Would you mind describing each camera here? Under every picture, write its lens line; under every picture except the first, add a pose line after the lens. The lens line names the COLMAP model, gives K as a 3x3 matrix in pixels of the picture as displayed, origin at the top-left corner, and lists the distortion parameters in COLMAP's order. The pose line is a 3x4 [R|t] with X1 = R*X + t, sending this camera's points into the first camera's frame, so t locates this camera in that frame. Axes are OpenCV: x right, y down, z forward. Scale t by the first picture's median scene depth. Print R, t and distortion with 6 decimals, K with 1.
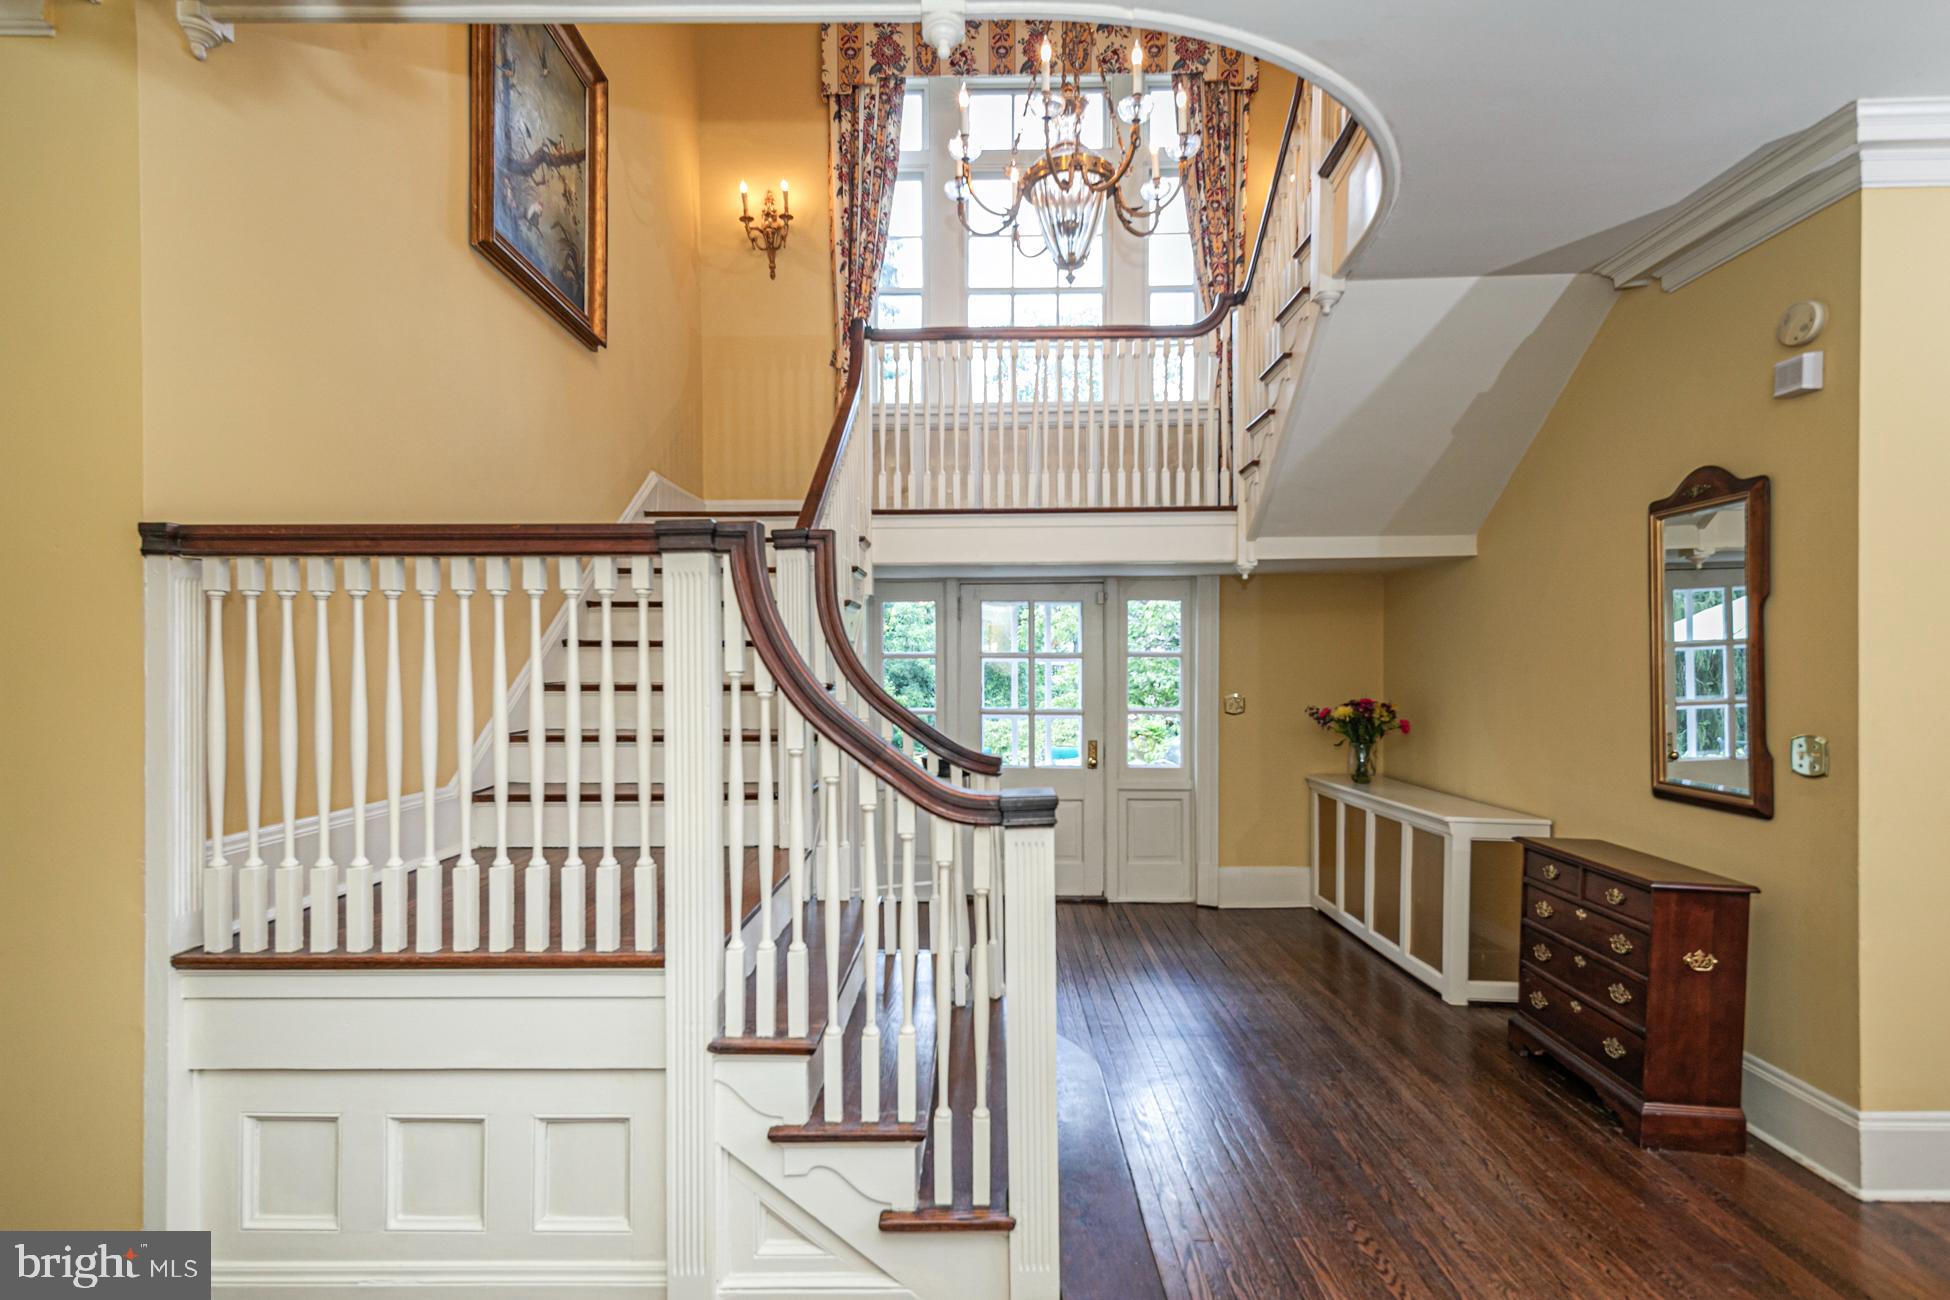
lens RADIAL K [[934.8, 0, 1034.4], [0, 934.8, 674.8], [0, 0, 1]] dist [0.029874, -0.006939]
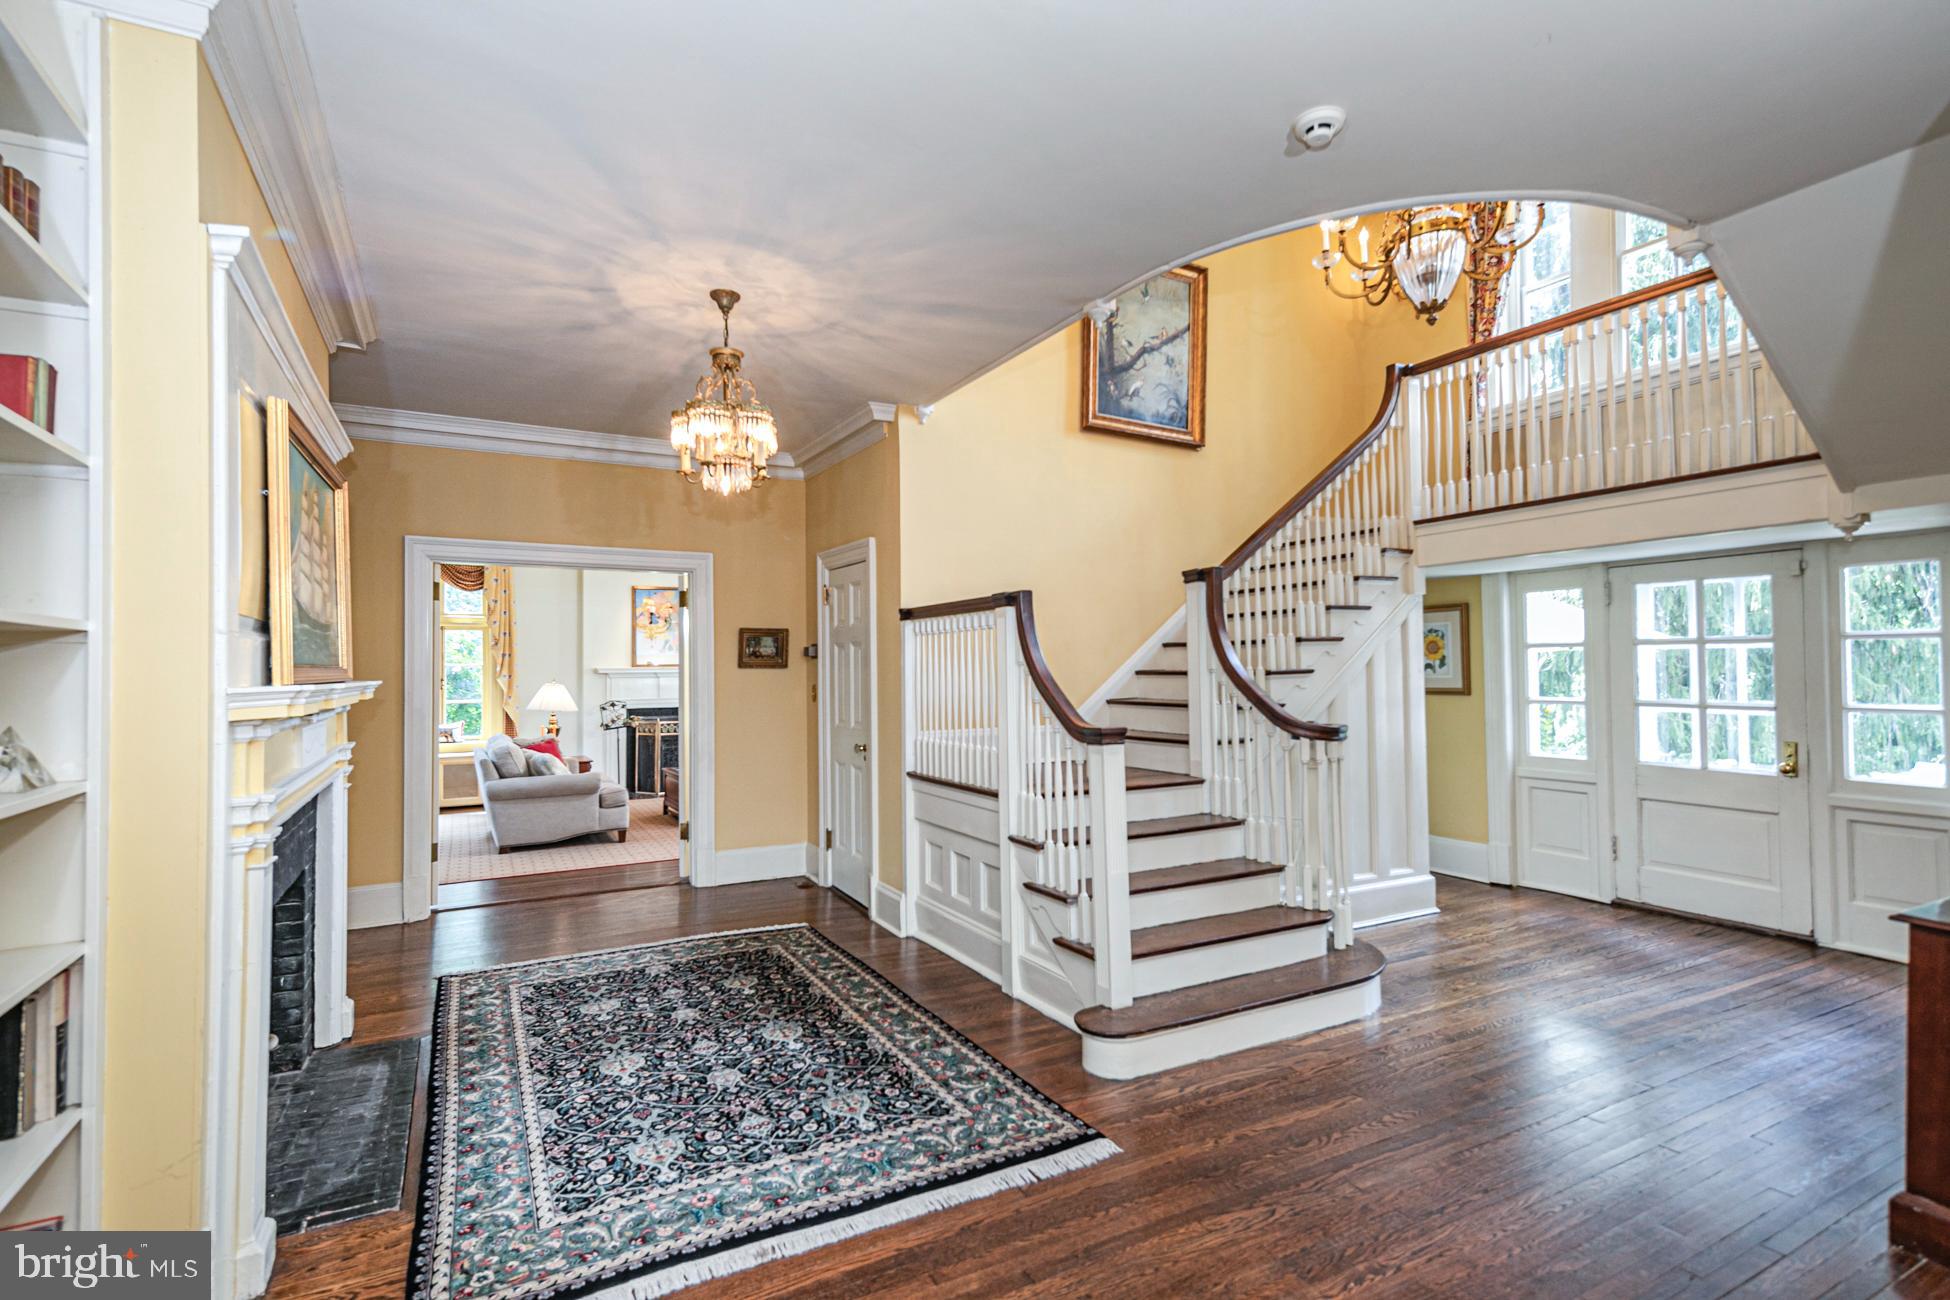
lens RADIAL K [[934.8, 0, 971.3], [0, 934.8, 657.8], [0, 0, 1]] dist [0.029874, -0.006939]
pose [[0.494153, -0.007841, -0.869340, 0.481520], [0.001832, 0.999966, -0.007978, 0.001359], [0.869373, 0.002349, 0.494150, -0.042345]]
